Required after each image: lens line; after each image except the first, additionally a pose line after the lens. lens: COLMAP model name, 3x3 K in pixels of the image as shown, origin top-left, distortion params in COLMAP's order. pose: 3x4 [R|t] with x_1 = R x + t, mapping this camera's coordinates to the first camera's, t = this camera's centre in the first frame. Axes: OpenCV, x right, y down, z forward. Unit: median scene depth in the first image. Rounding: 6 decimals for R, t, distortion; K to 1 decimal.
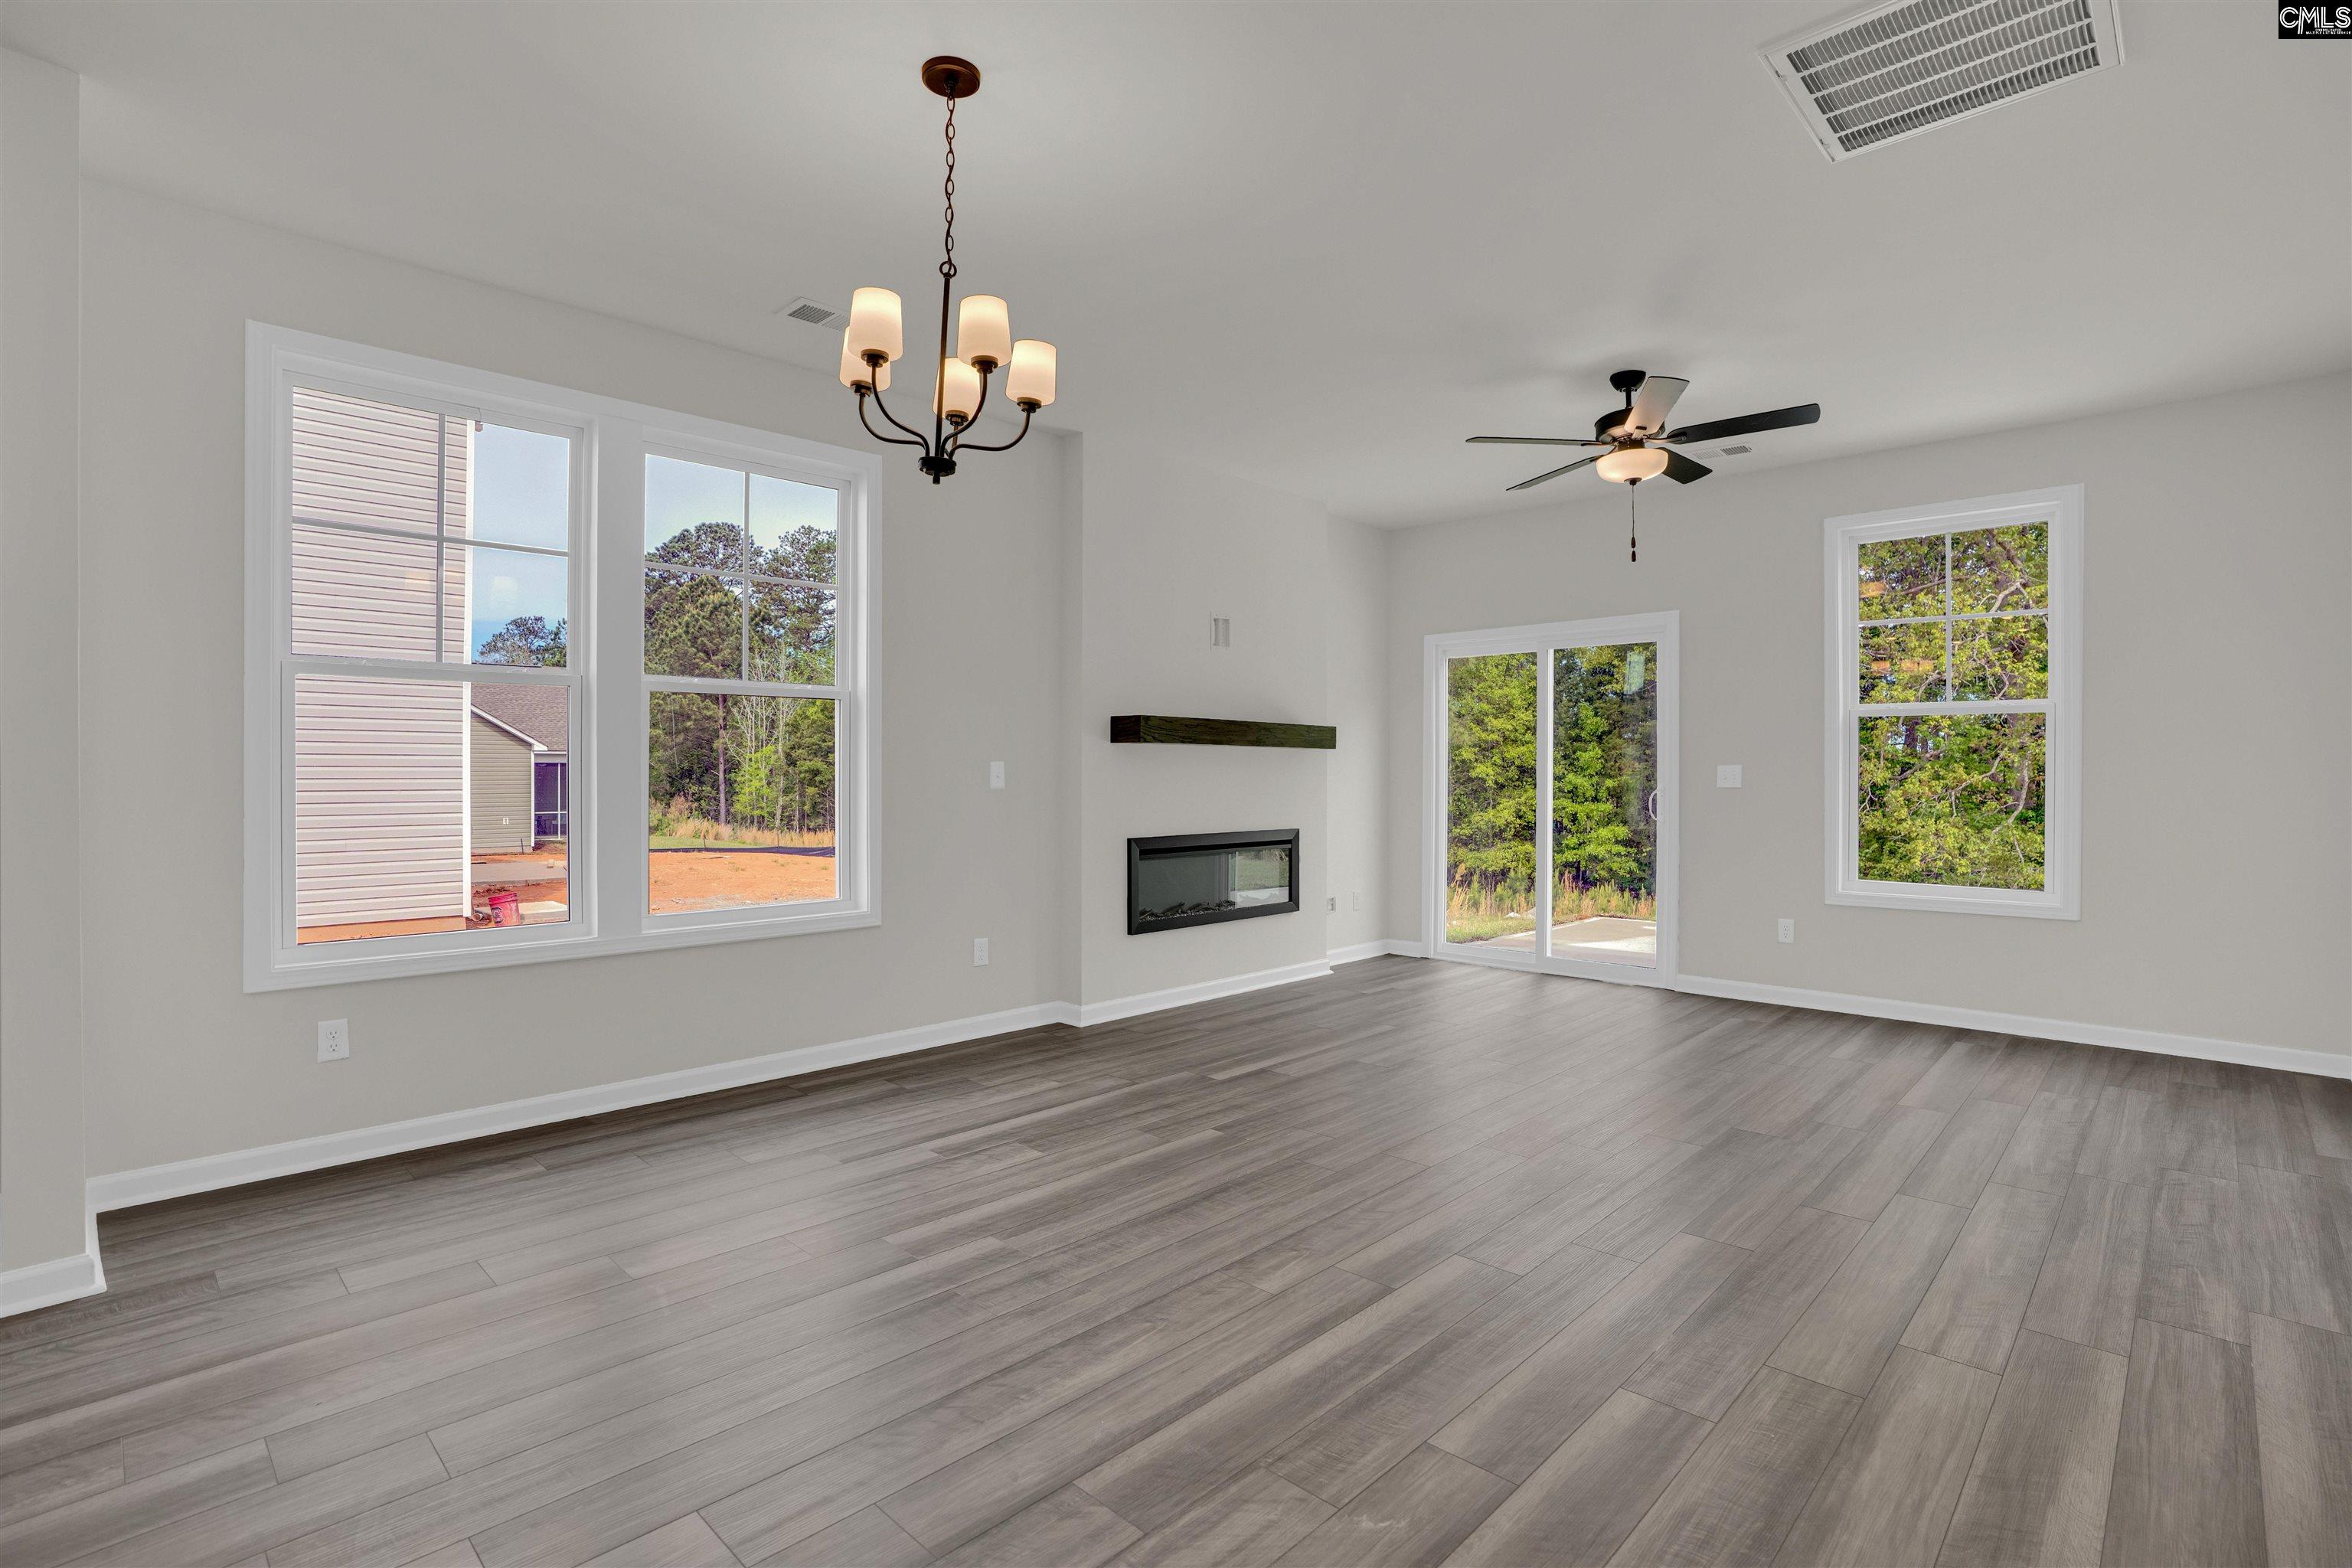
lens RADIAL K [[1087.4, 0, 1176.0], [0, 1087.4, 784.0], [0, 0, 1]] dist [-0.107029, 0.048816]
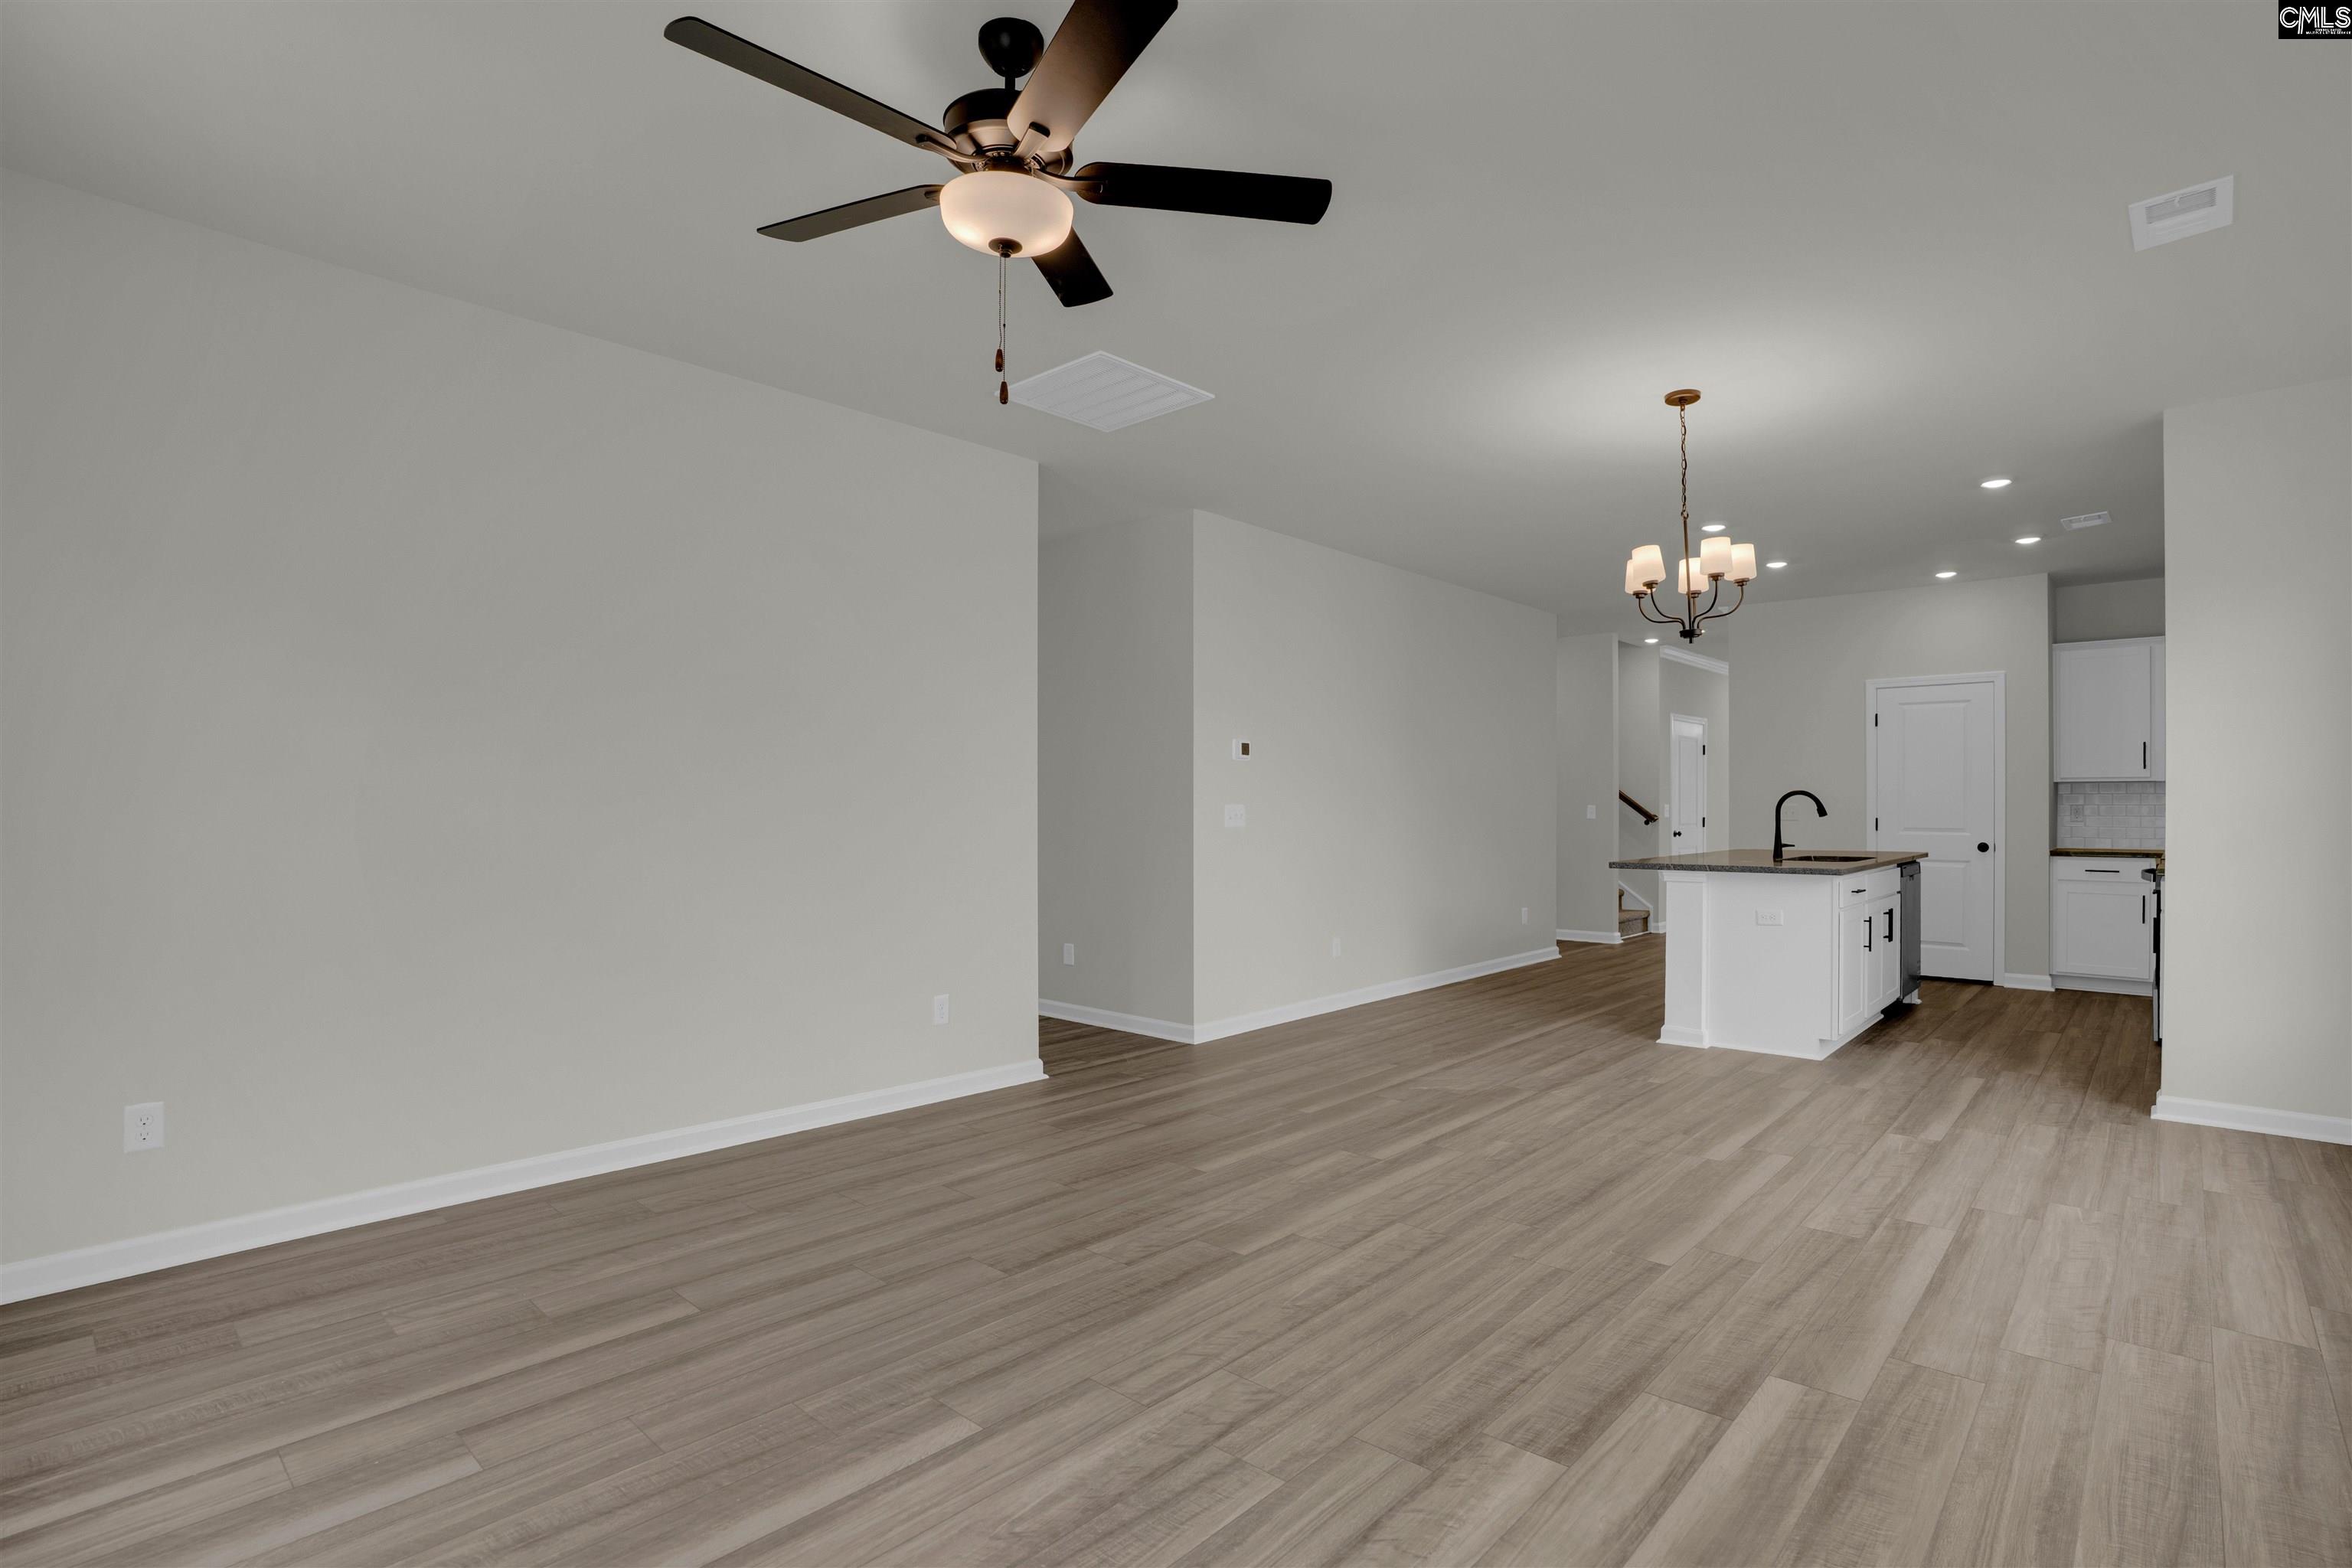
lens RADIAL K [[1125.6, 0, 1153.8], [0, 1125.6, 826.8], [0, 0, 1]] dist [-0.090524, 0.033161]
pose [[-0.999957, 0.002273, -0.009021, 0.550777], [0.002003, 0.999553, 0.029818, -0.042548], [0.009085, 0.029798, -0.999515, 2.339247]]
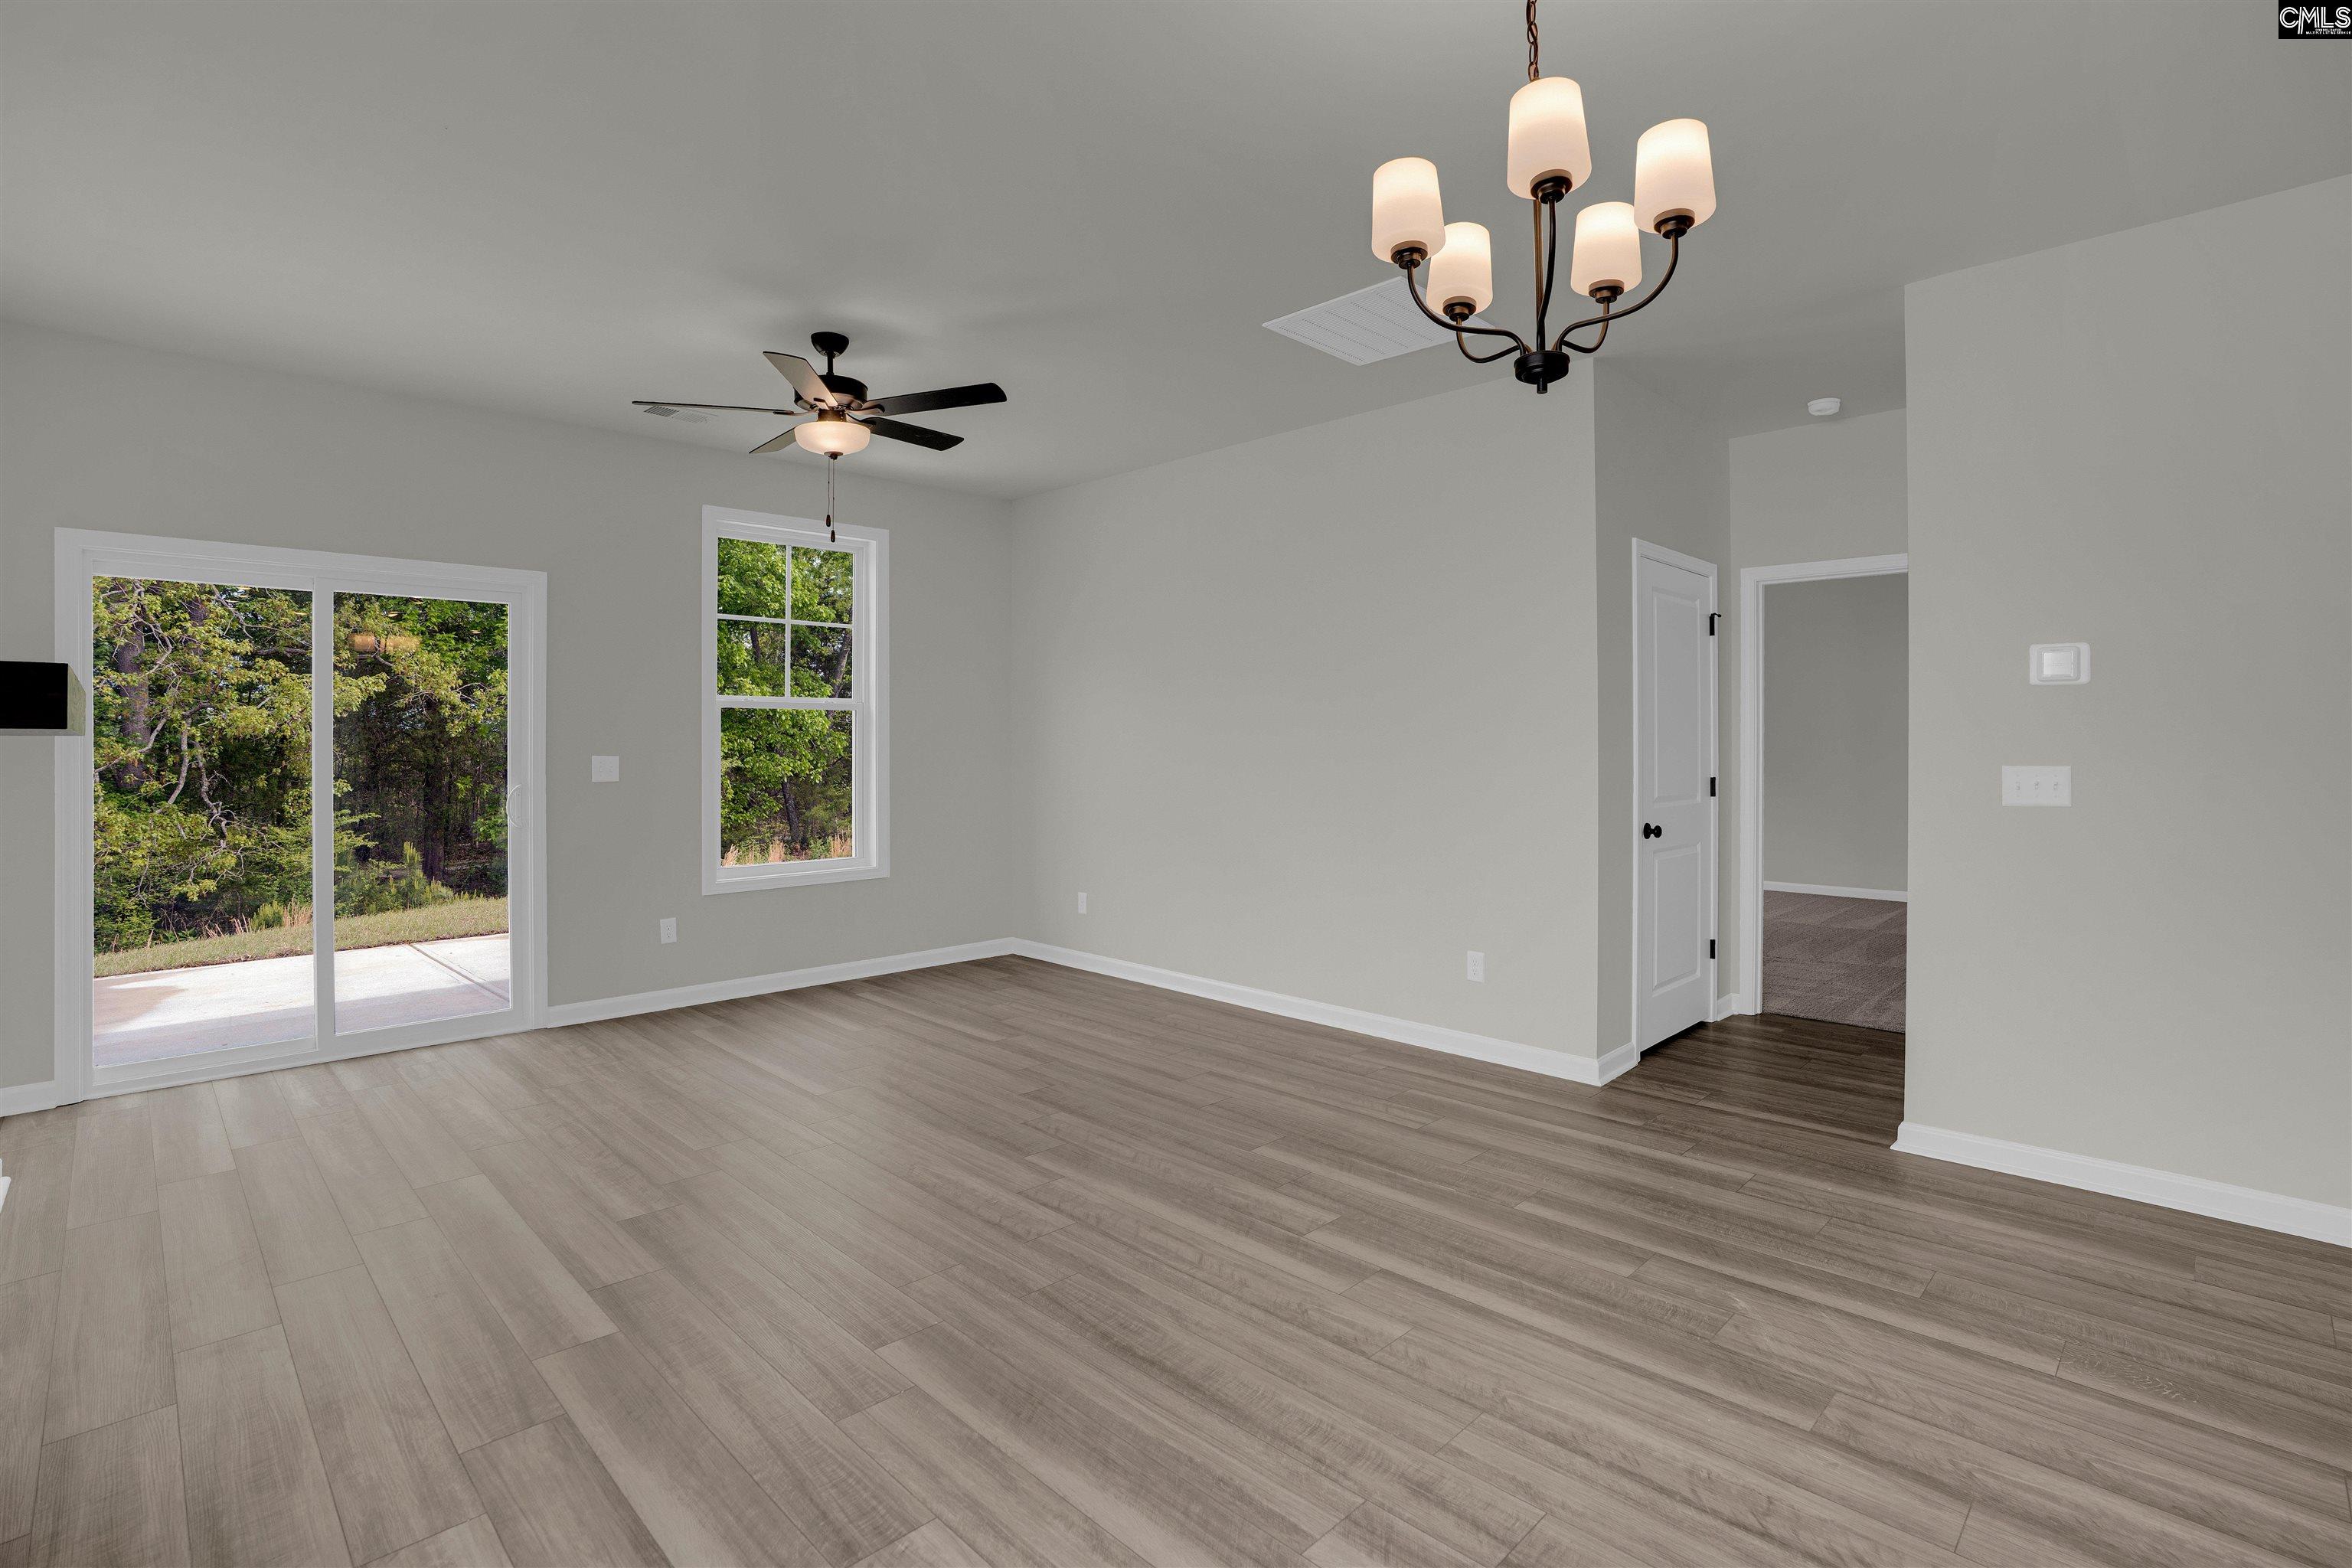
lens RADIAL K [[1117.5, 0, 1180.6], [0, 1117.5, 745.5], [0, 0, 1]] dist [-0.073439, 0.026884]
pose [[0.014371, -0.005143, 0.999883, -0.795018], [0.013117, 0.999902, 0.004955, -0.052200], [-0.999811, 0.013045, 0.014437, 1.042462]]
